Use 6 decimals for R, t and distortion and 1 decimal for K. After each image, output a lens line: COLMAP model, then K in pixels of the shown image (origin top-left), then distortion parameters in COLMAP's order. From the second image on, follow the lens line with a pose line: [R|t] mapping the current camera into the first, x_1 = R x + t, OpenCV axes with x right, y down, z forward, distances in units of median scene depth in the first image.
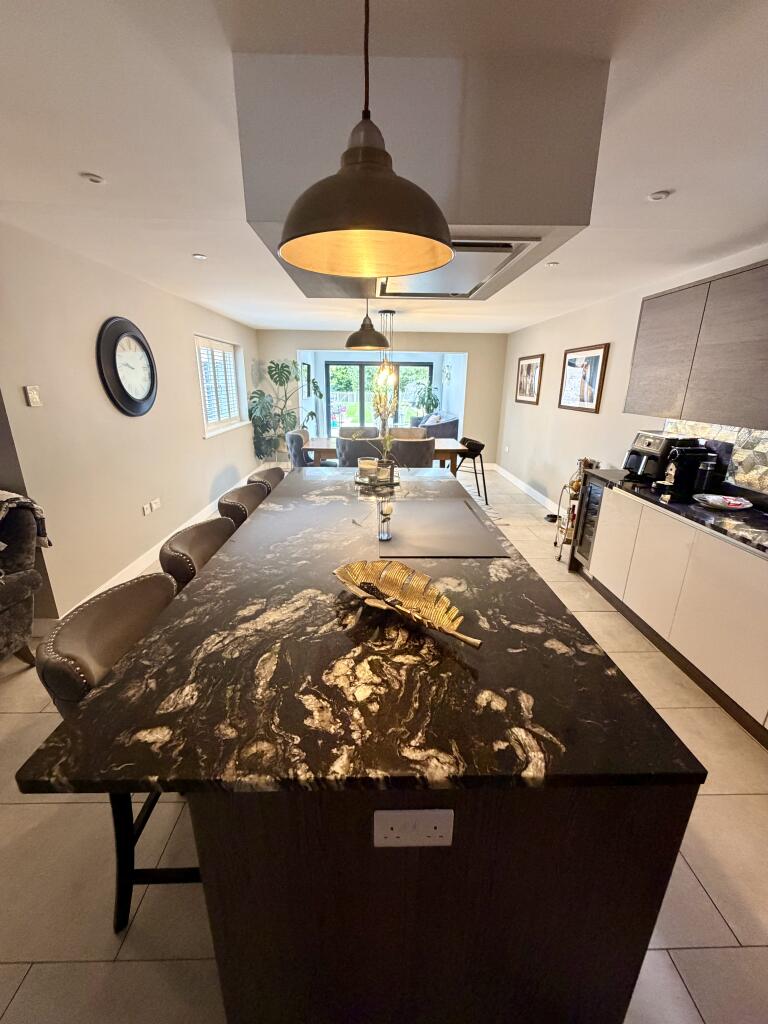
lens RADIAL K [[406.3, 0, 382.8], [0, 406.3, 507.9], [0, 0, 1]] dist [-0.001808, 0.000347]
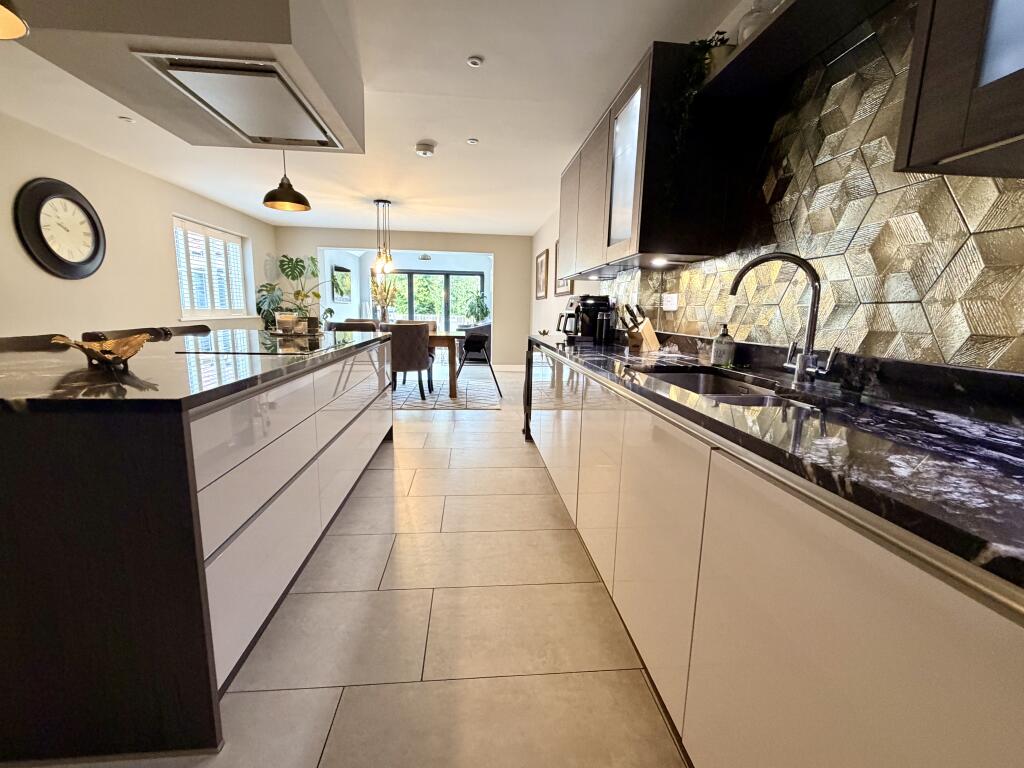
lens RADIAL K [[442.1, 0, 509.1], [0, 442.1, 387.7], [0, 0, 1]] dist [-0.000950, 0.001665]
pose [[0.997767, -0.001104, 0.066779, 0.456954], [0.009483, 0.992075, -0.125287, 0.214668], [-0.066112, 0.125641, 0.989871, -0.096590]]
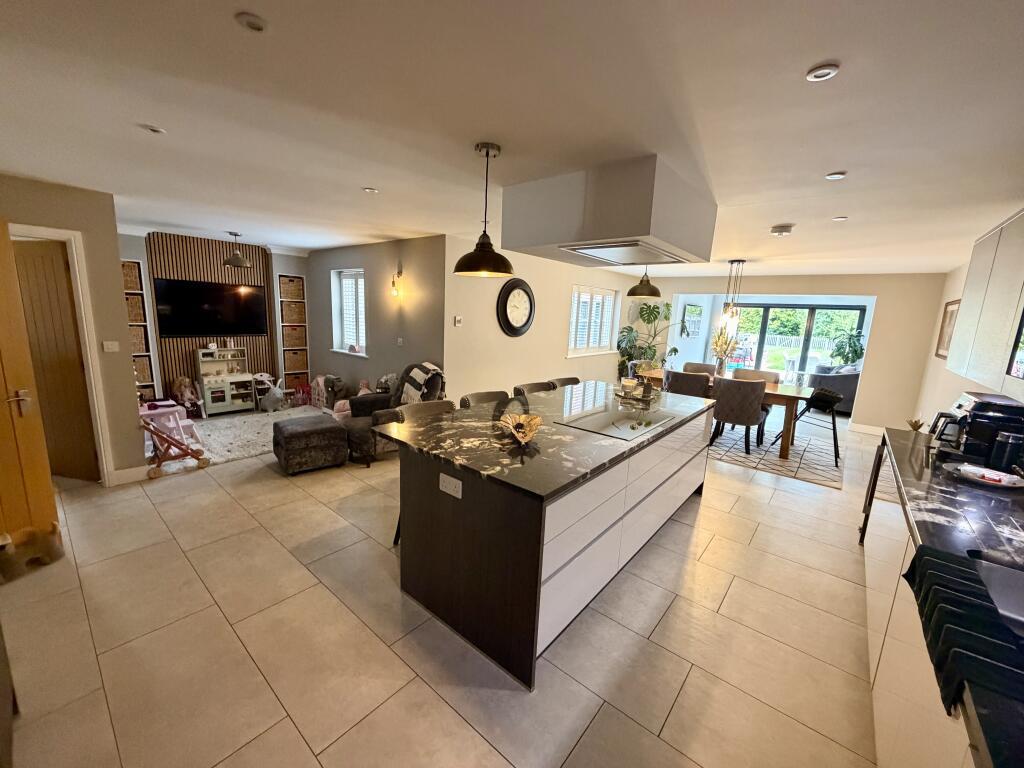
lens RADIAL K [[406.3, 0, 508.8], [0, 406.3, 384.7], [0, 0, 1]] dist [-0.001808, 0.000347]
pose [[0.751118, 0.139140, -0.645339, 0.537495], [-0.229654, 0.971553, -0.057823, 0.065795], [0.618935, 0.191637, 0.761705, -0.238201]]
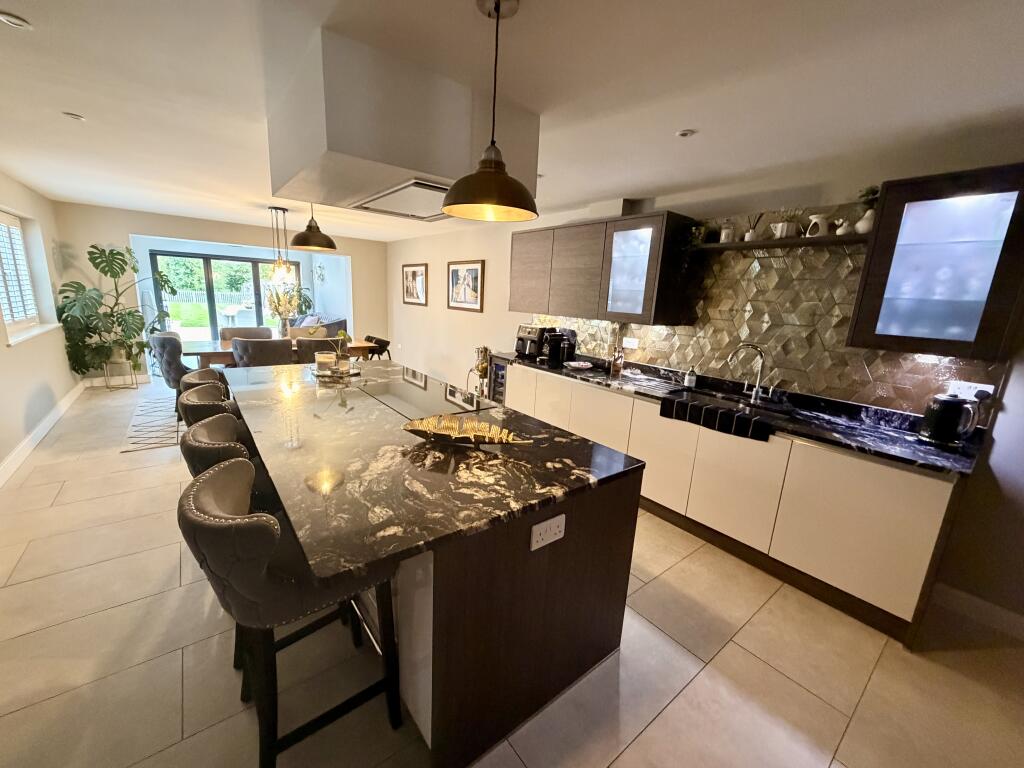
lens RADIAL K [[406.3, 0, 508.5], [0, 406.3, 384.5], [0, 0, 1]] dist [-0.001808, 0.000347]
pose [[0.801932, -0.100341, 0.588928, -0.292325], [0.137123, 0.990391, -0.017975, 0.044619], [-0.581465, 0.095170, 0.807985, -0.110641]]
